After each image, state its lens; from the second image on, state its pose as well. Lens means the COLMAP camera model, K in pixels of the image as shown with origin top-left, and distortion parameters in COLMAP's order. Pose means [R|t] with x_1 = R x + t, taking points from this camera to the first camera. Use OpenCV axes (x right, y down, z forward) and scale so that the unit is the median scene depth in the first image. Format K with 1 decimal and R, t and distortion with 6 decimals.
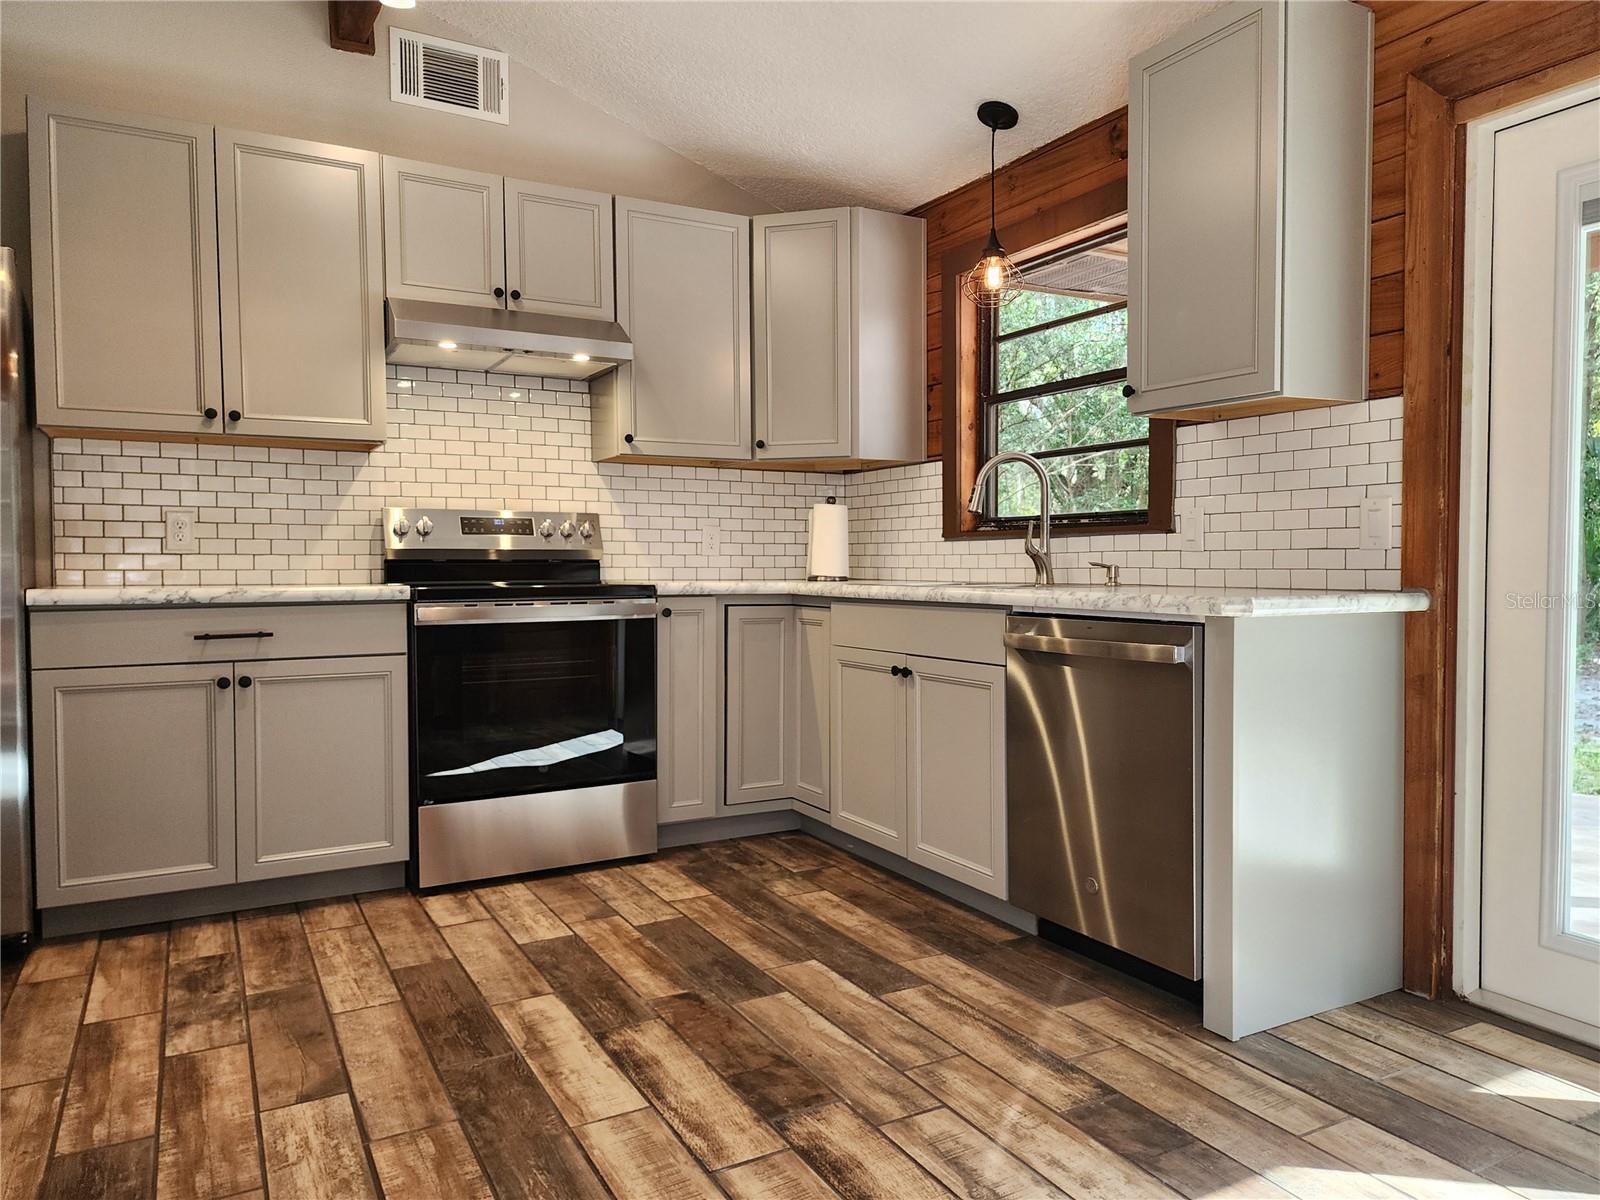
lens RADIAL K [[1083.4, 0, 803.9], [0, 1083.4, 592.9], [0, 0, 1]] dist [0.078104, -0.061838]
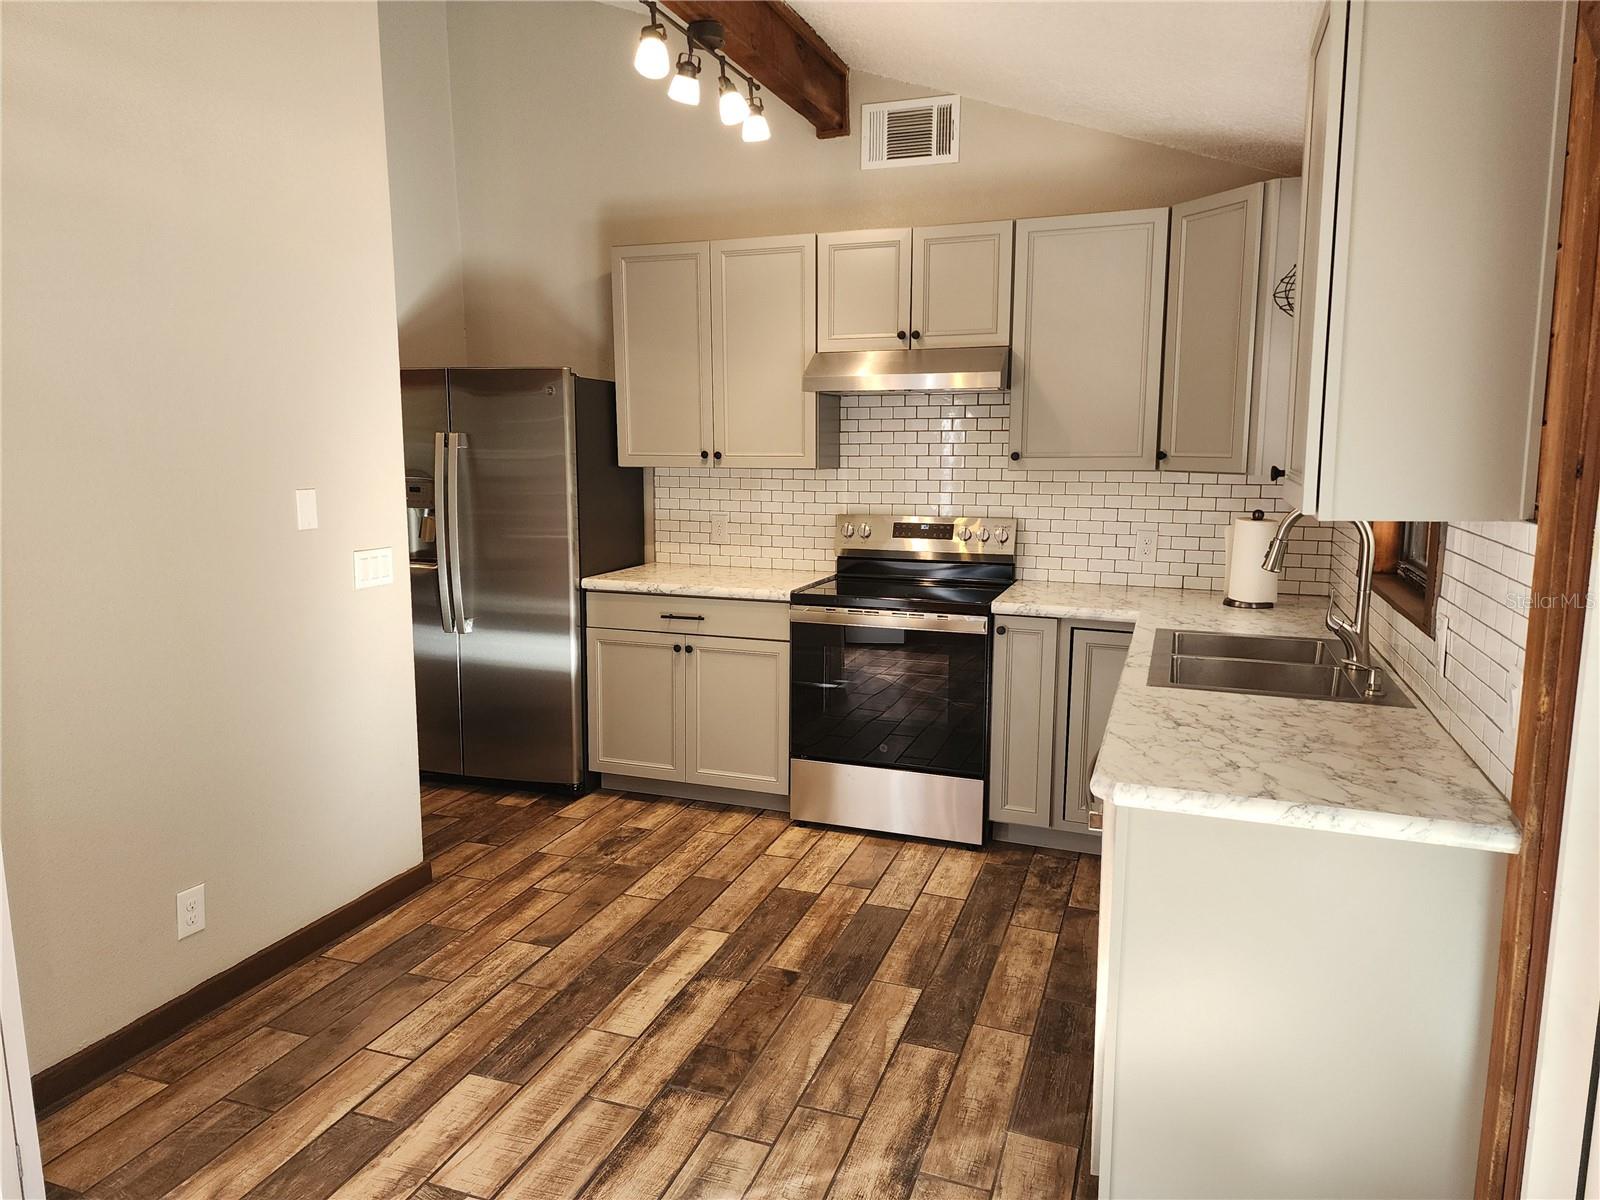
lens RADIAL K [[1074.6, 0, 799.2], [0, 1074.6, 586.7], [0, 0, 1]] dist [0.096196, -0.062753]
pose [[0.652002, 0.111827, -0.749926, 0.734190], [-0.025629, 0.991749, 0.125605, -0.209619], [0.757784, -0.062675, 0.649488, 0.227778]]
